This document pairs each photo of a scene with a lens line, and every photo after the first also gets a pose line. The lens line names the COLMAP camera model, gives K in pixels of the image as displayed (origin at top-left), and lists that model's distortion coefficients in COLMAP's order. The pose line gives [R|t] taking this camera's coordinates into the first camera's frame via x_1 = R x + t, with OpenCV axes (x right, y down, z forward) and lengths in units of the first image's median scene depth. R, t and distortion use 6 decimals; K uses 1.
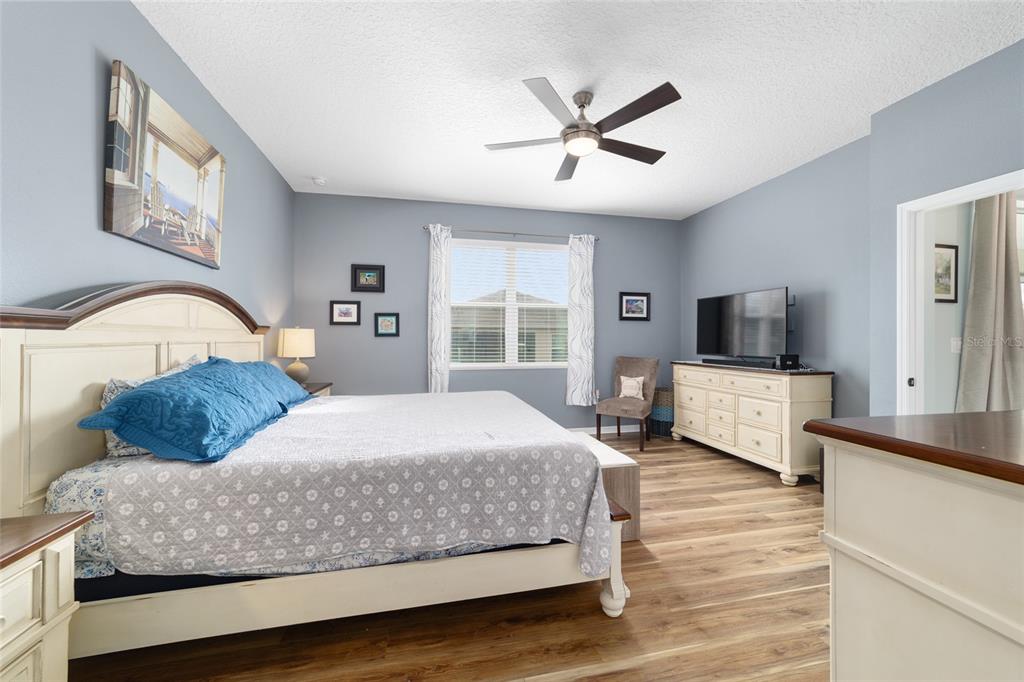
lens RADIAL K [[396.1, 0, 512.0], [0, 396.1, 338.1], [0, 0, 1]] dist [-0.013925, 0.005759]
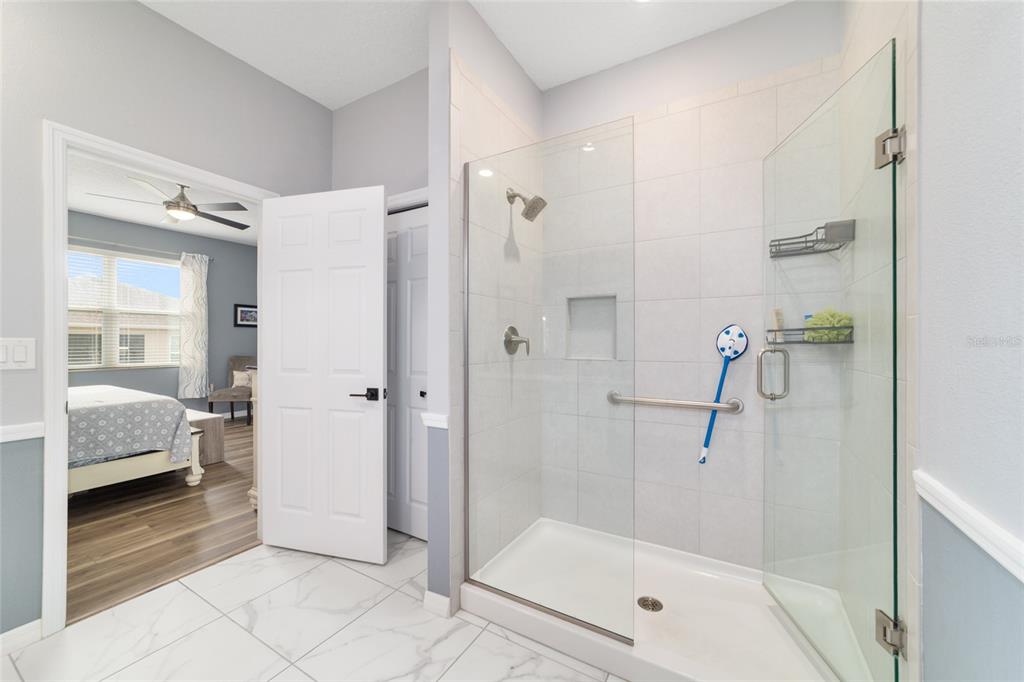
lens RADIAL K [[396.1, 0, 512.5], [0, 396.1, 341.7], [0, 0, 1]] dist [-0.013925, 0.005759]
pose [[0.689748, 0.002605, 0.724045, -0.029454], [-0.002936, 0.999995, -0.000800, 0.000744], [-0.724043, -0.001574, 0.689753, -0.707668]]
